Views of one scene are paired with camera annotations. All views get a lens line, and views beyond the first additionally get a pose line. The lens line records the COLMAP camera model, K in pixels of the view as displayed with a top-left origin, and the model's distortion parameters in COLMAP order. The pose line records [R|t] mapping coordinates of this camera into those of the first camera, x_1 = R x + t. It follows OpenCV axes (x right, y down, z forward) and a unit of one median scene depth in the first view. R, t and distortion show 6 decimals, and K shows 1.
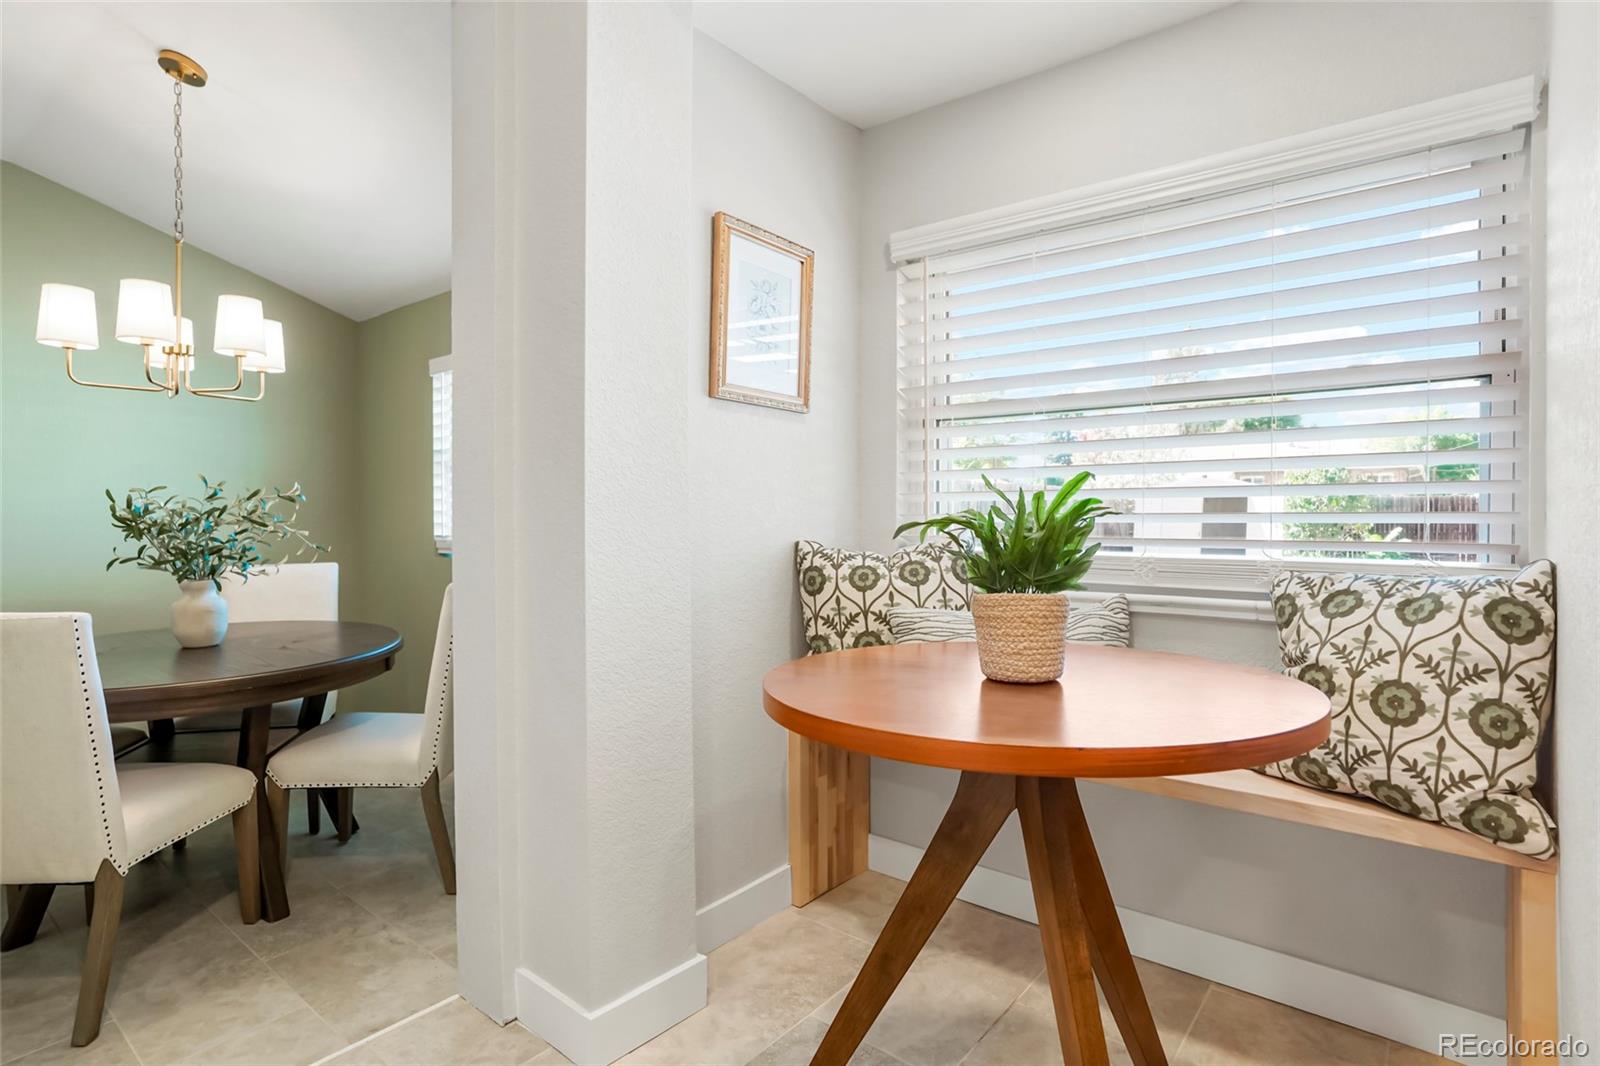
lens RADIAL K [[812.8, 0, 780.0], [0, 812.8, 523.9], [0, 0, 1]] dist [0.004975, 0.003767]
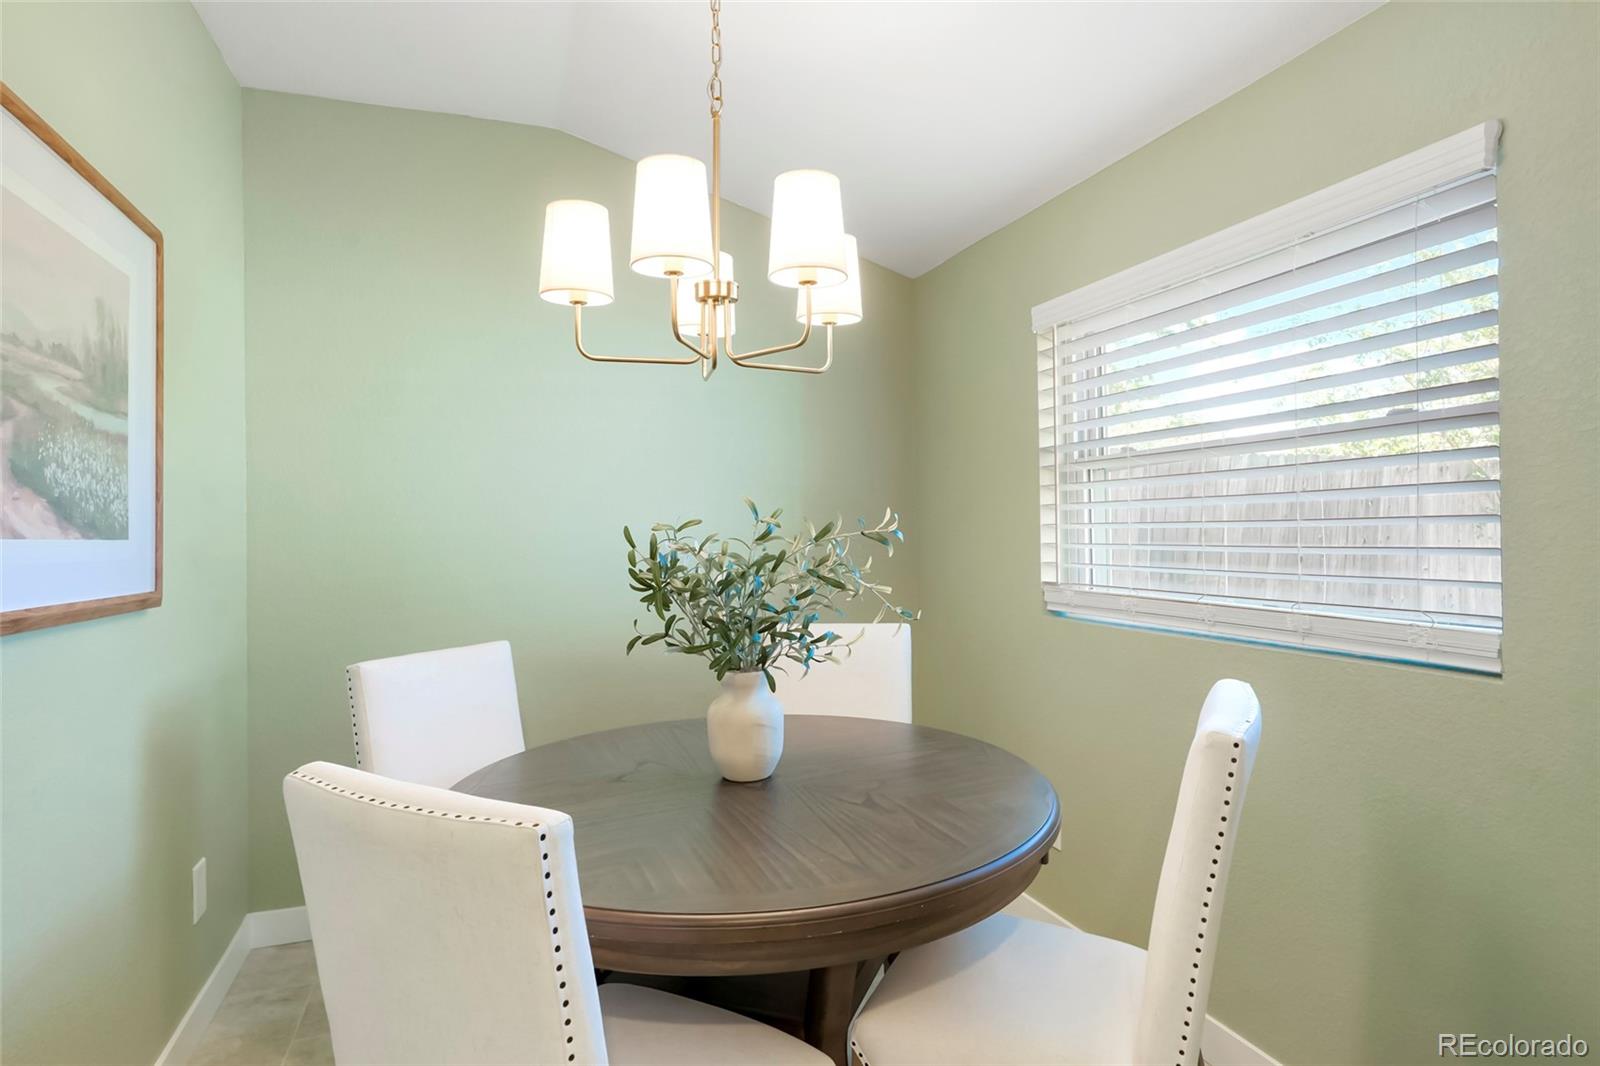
lens RADIAL K [[915.6, 0, 795.5], [0, 915.6, 533.4], [0, 0, 1]] dist [0.002476, 0.000113]
pose [[0.856264, -0.007675, -0.516482, -0.336131], [0.005758, 0.999969, -0.005314, -0.031547], [0.516507, 0.001576, 0.856281, 0.447497]]
